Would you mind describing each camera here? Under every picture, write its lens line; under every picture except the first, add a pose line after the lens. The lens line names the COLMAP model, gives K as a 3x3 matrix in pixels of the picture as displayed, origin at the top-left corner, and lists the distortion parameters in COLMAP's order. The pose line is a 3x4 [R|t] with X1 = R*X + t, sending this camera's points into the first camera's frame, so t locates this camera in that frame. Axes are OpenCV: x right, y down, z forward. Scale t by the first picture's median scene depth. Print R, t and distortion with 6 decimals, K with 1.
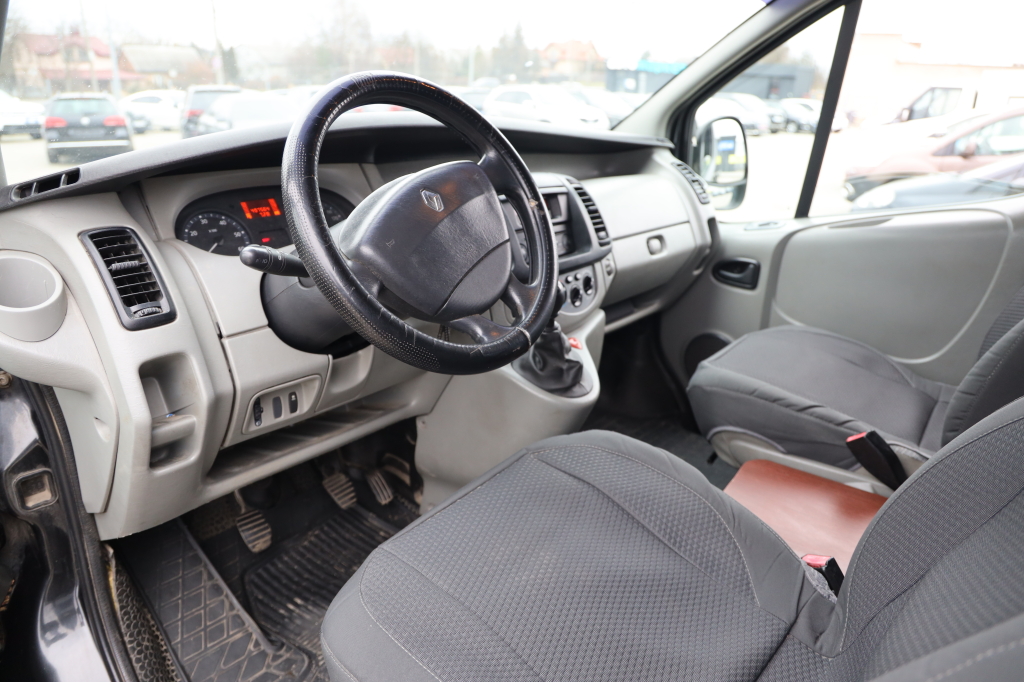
lens RADIAL K [[693.4, 0, 529.3], [0, 693.4, 368.6], [0, 0, 1]] dist [-0.096661, 0.058723]
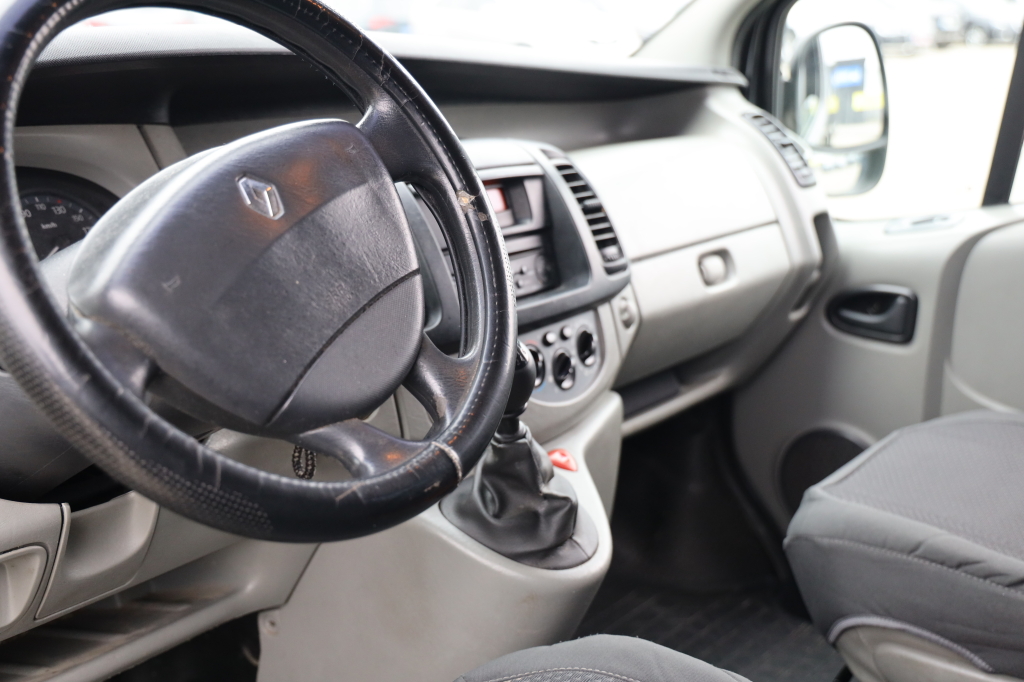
lens RADIAL K [[1259.2, 0, 524.0], [0, 1259.2, 374.2], [0, 0, 1]] dist [0.090446, 0.000000]
pose [[0.999568, -0.024500, 0.016234, 0.030512], [0.025888, 0.995450, -0.091696, -0.019945], [-0.013914, 0.092077, 0.995655, 0.065747]]
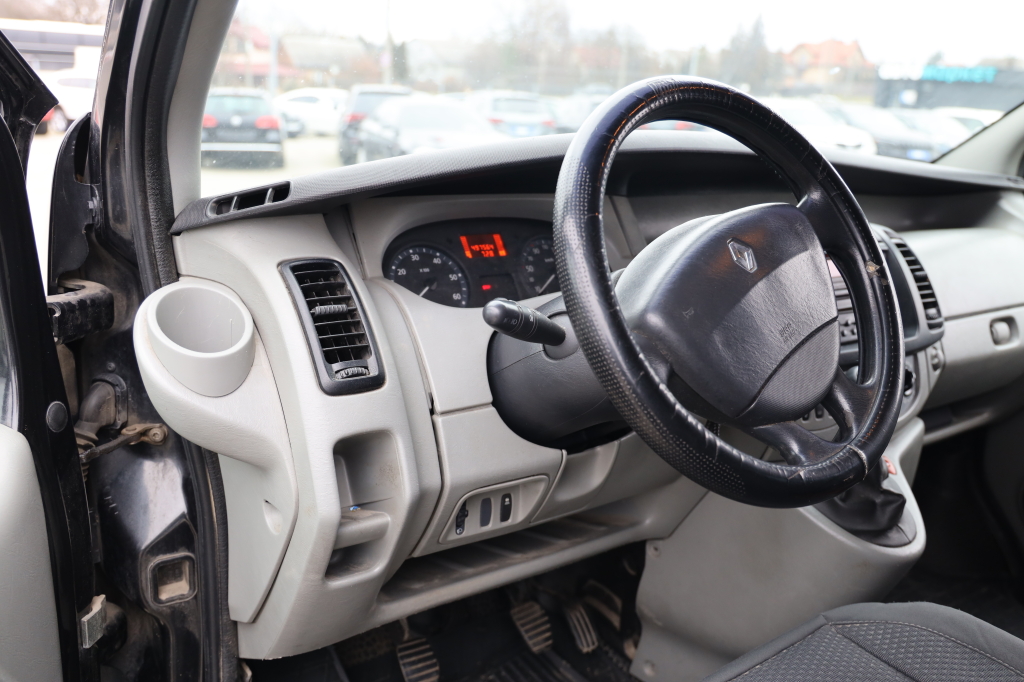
lens RADIAL K [[894.4, 0, 526.5], [0, 894.4, 372.4], [0, 0, 1]] dist [-0.017566, 0.054342]
pose [[0.968005, 0.093109, -0.233017, -0.112578], [-0.114353, 0.990266, -0.079357, -0.021508], [0.223360, 0.103464, 0.969229, 0.052466]]
